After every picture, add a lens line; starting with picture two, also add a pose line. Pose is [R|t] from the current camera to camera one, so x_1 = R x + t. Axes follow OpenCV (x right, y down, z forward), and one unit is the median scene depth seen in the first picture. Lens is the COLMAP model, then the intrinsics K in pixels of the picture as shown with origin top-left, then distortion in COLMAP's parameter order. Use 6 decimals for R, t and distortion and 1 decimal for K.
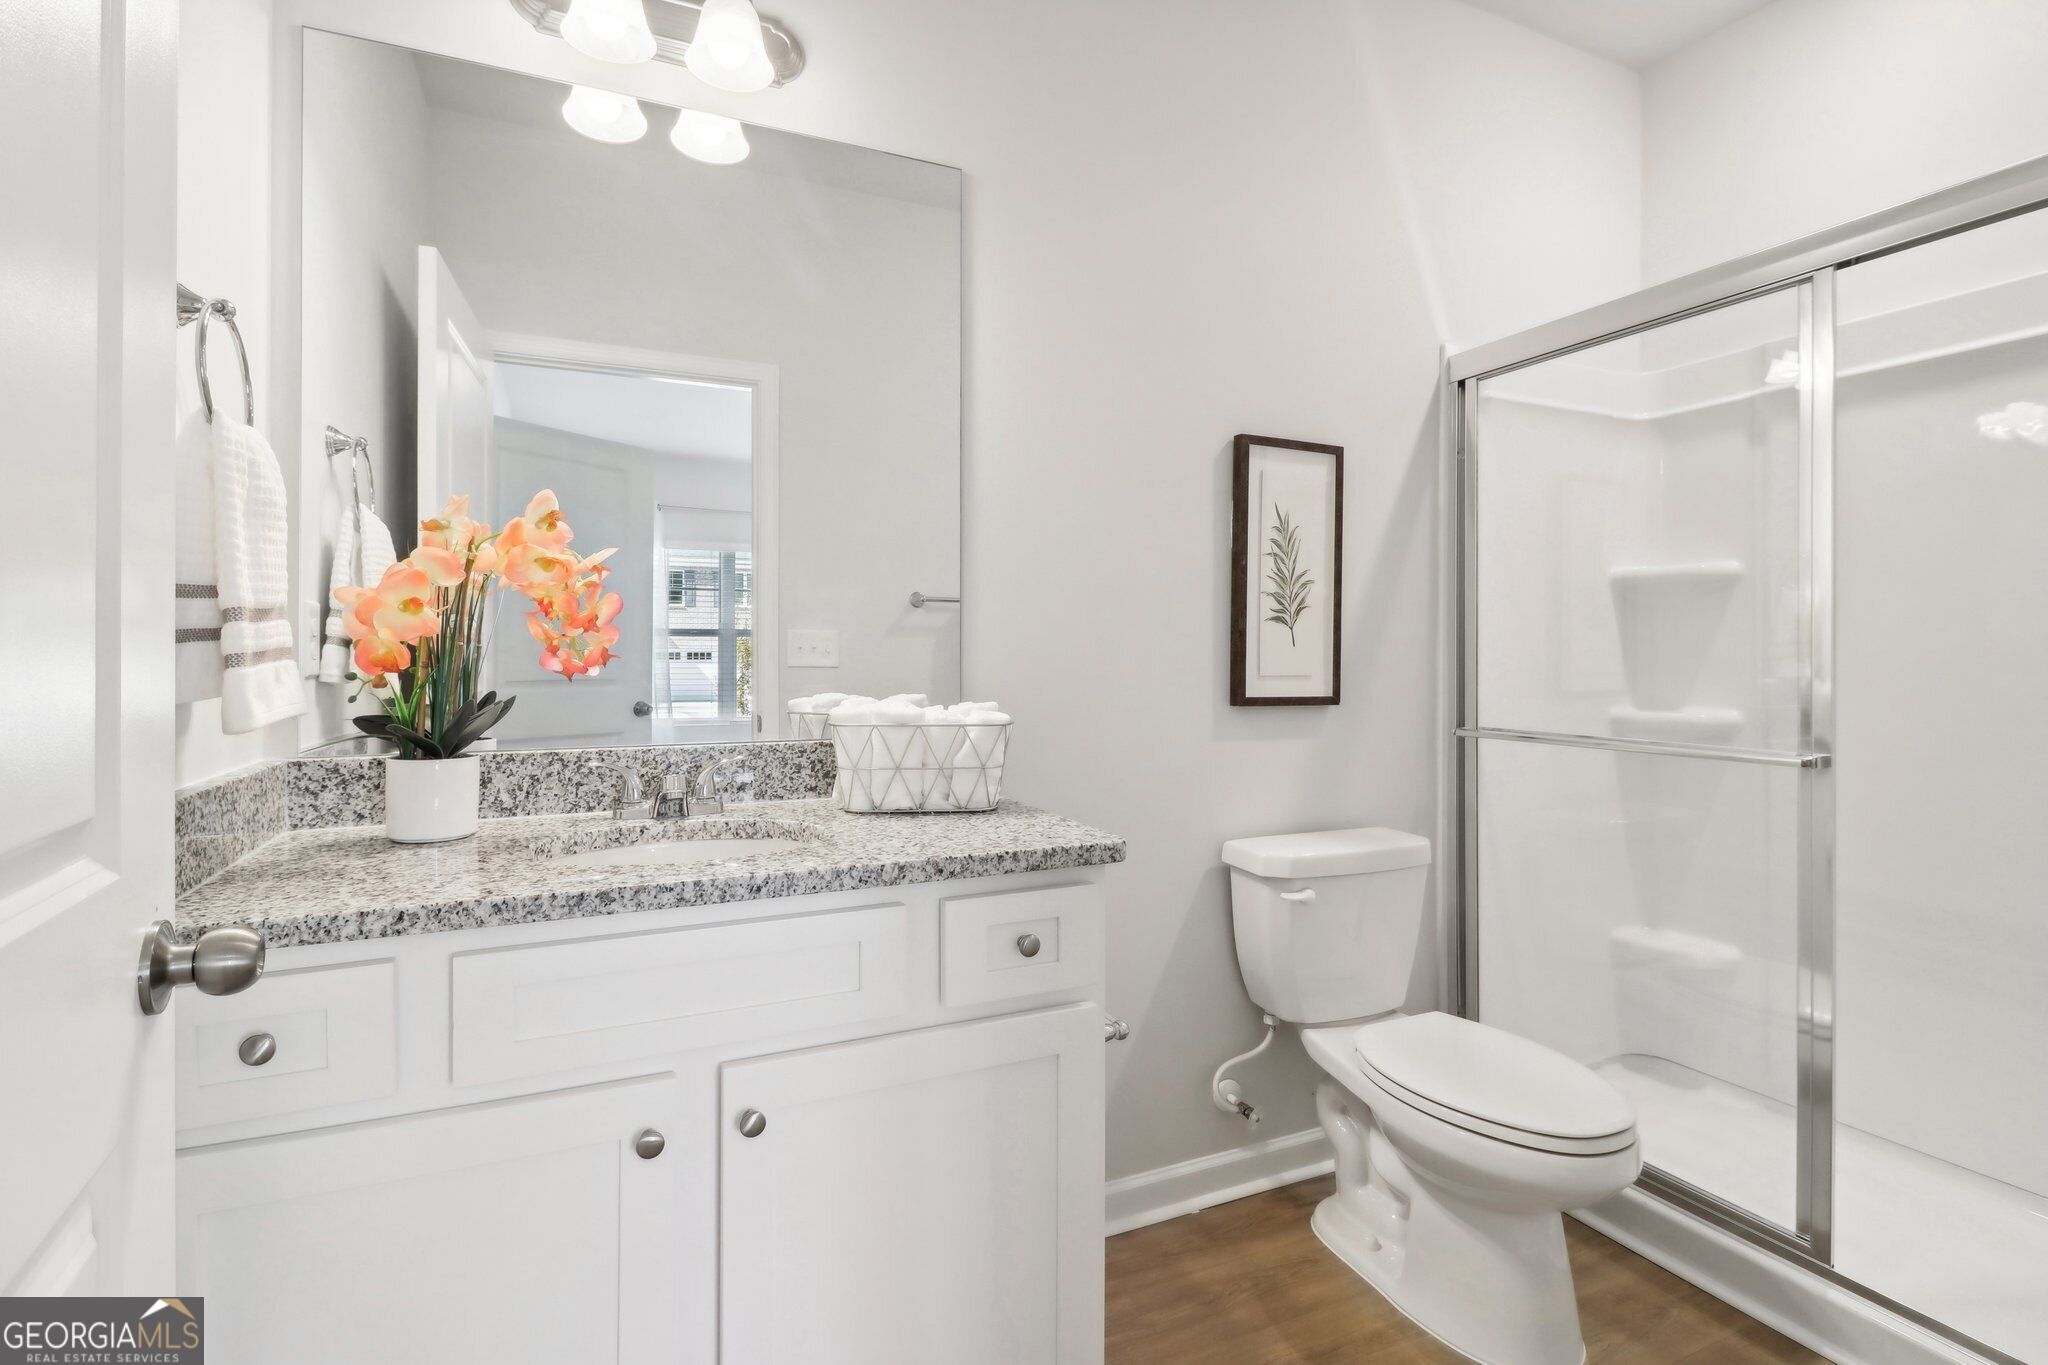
lens RADIAL K [[974.8, 0, 1041.5], [0, 974.8, 652.5], [0, 0, 1]] dist [0.000204, -0.012098]
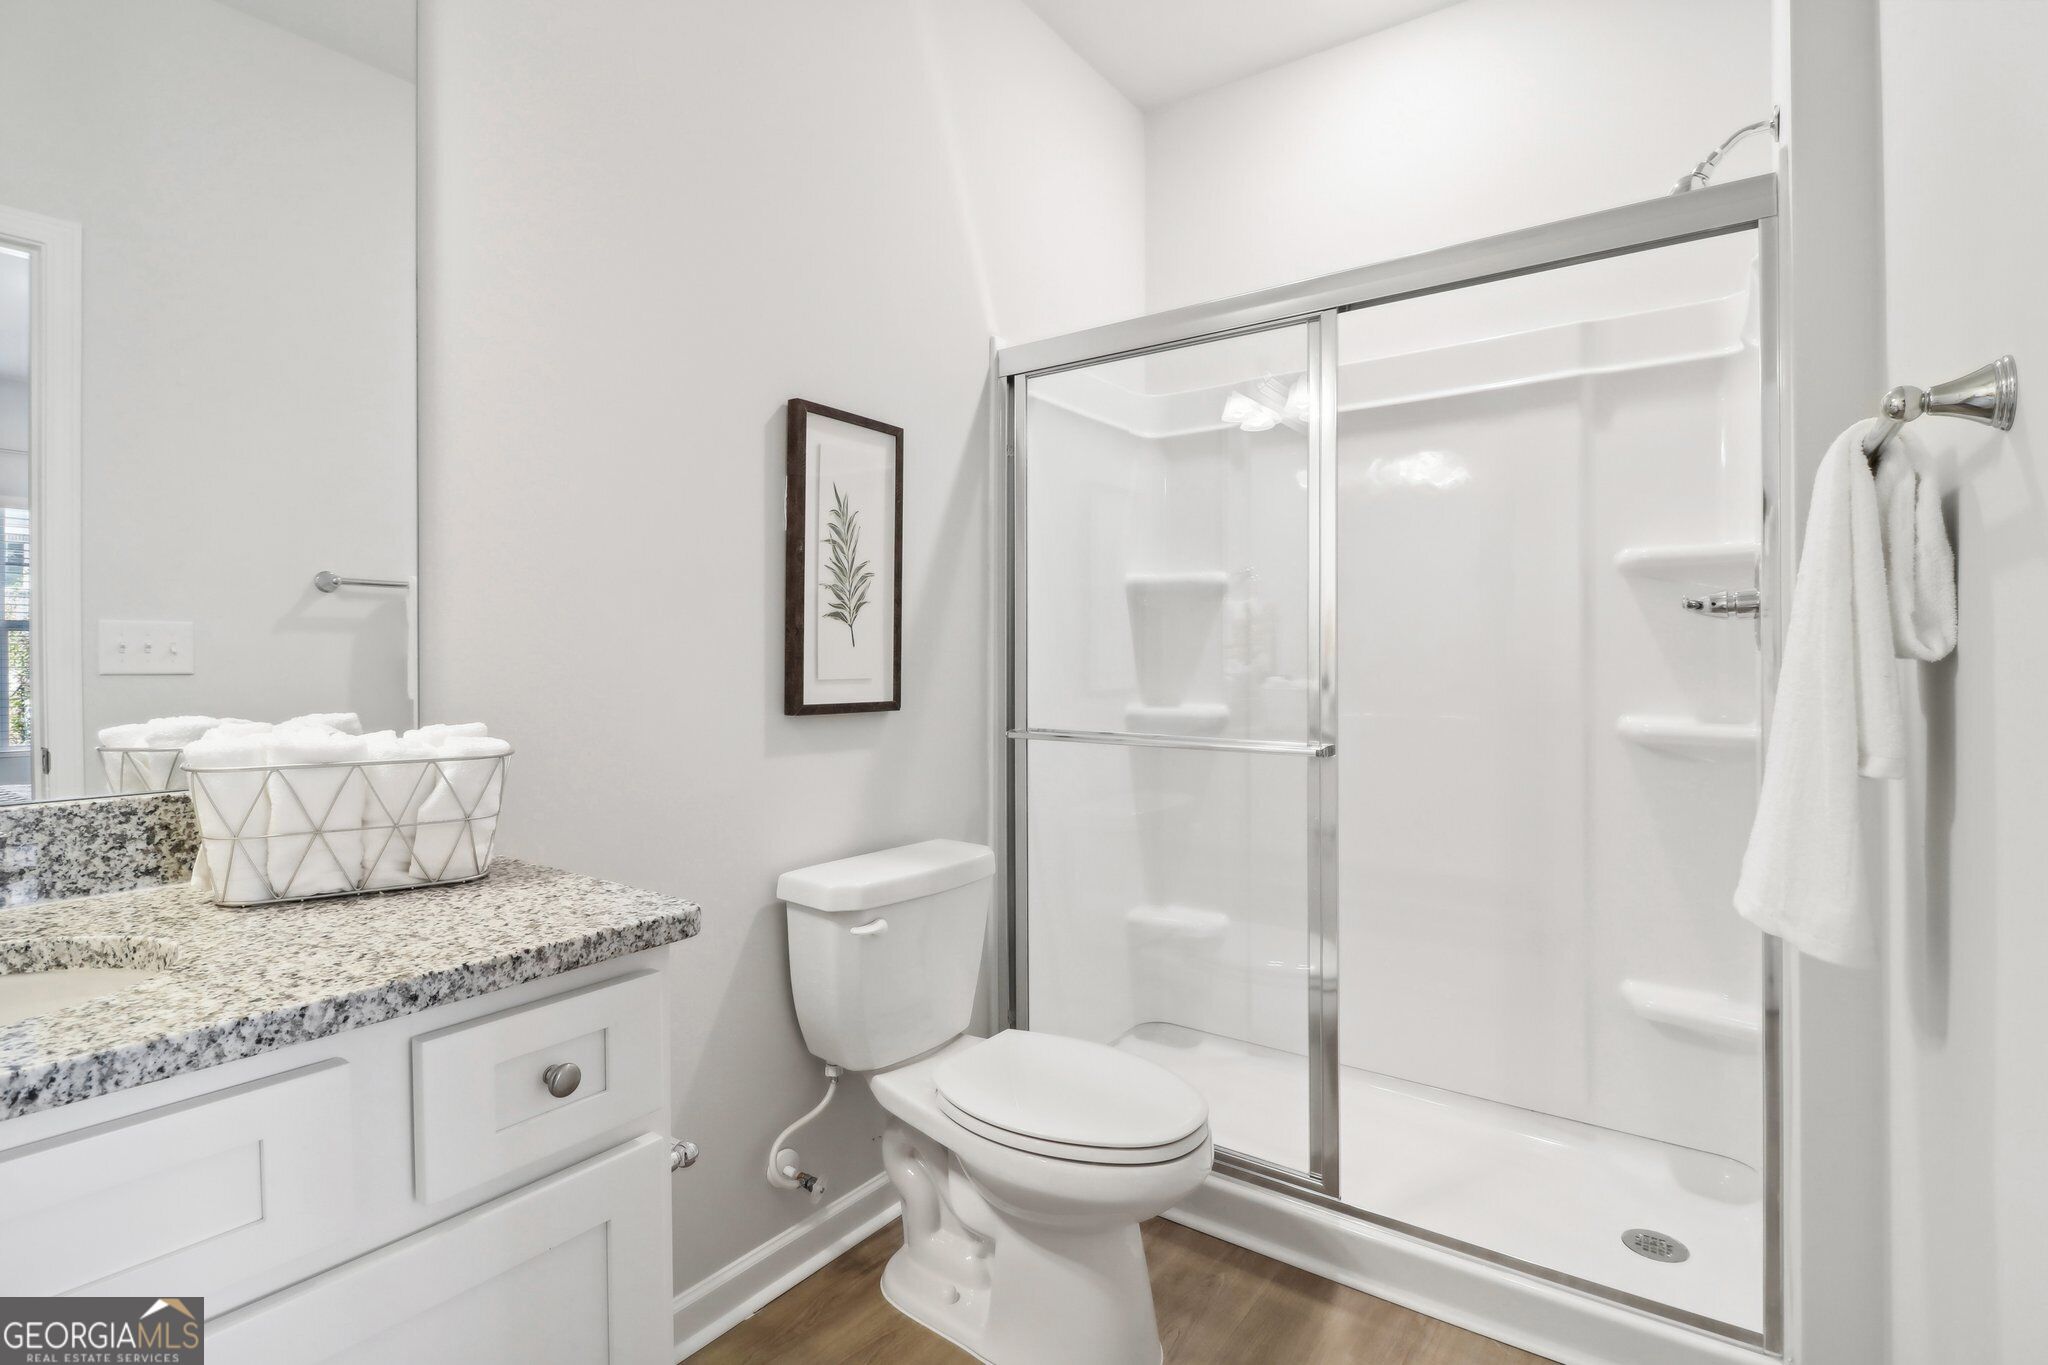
lens RADIAL K [[974.8, 0, 1035.1], [0, 974.8, 662.9], [0, 0, 1]] dist [0.000204, -0.012098]
pose [[0.870577, -0.005203, 0.492004, -0.038370], [0.000052, 0.999945, 0.010483, -0.000529], [-0.492031, -0.009101, 0.870530, 0.156691]]
